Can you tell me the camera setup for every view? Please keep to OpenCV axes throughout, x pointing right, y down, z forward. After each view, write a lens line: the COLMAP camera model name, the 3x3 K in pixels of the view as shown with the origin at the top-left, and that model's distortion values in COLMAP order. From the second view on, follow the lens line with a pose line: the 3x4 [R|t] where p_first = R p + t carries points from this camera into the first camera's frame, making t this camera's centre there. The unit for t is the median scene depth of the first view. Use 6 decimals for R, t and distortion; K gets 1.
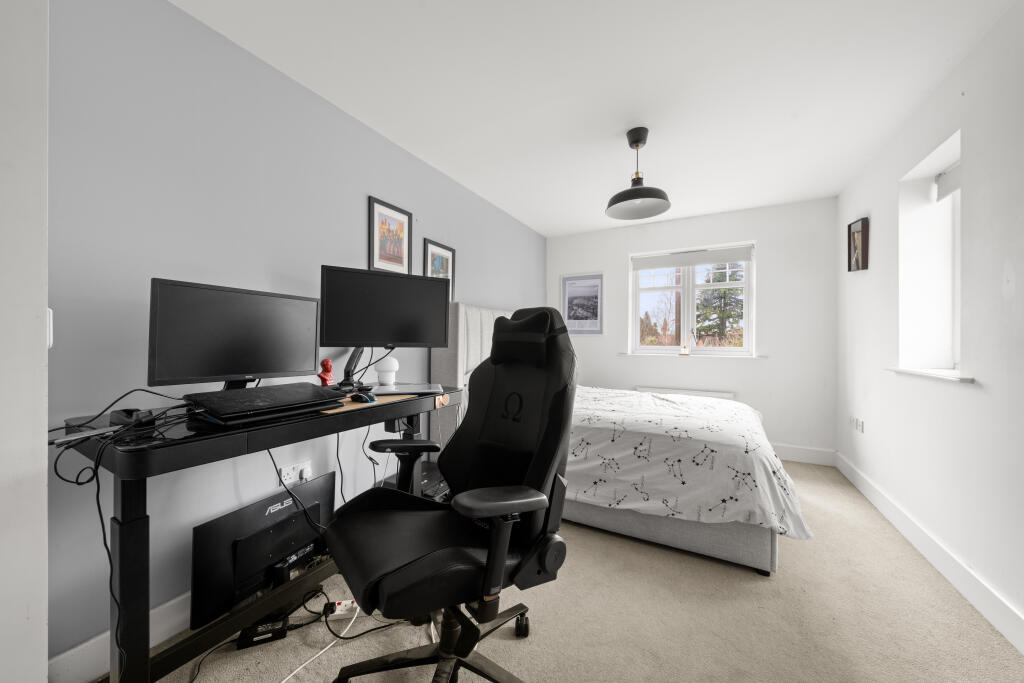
lens RADIAL K [[372.8, 0, 510.0], [0, 372.8, 338.7], [0, 0, 1]] dist [-0.000360, 0.000284]
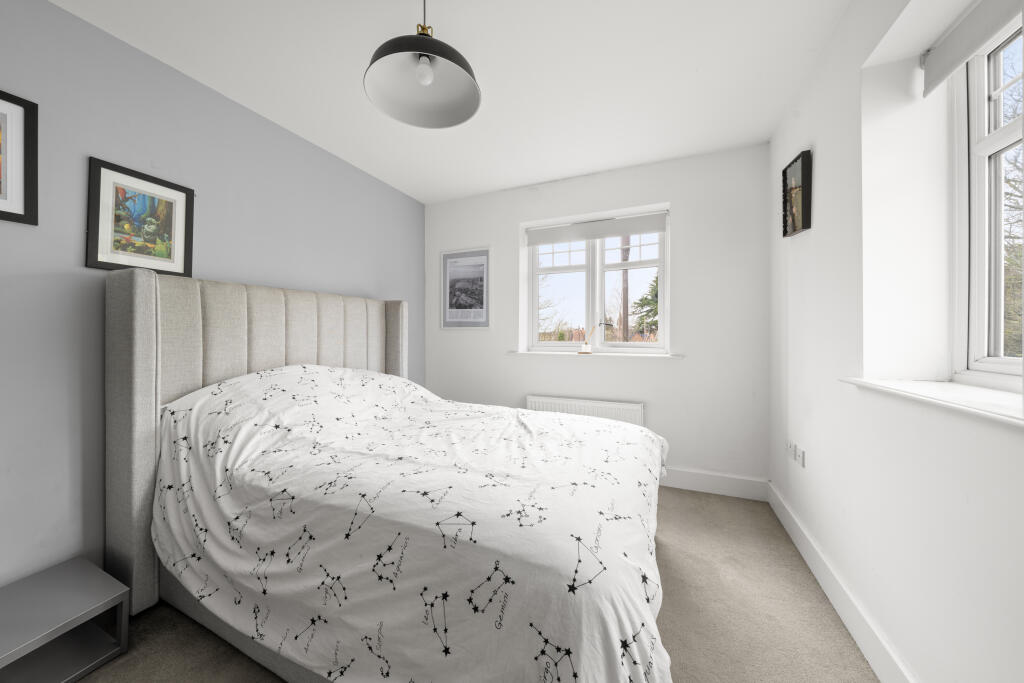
lens RADIAL K [[354.3, 0, 511.3], [0, 354.3, 333.7], [0, 0, 1]] dist [-0.007485, 0.000612]
pose [[0.996568, -0.003619, 0.082705, 0.349178], [0.003468, 0.999992, 0.001968, 0.001231], [-0.082711, -0.001674, 0.996572, 0.389283]]
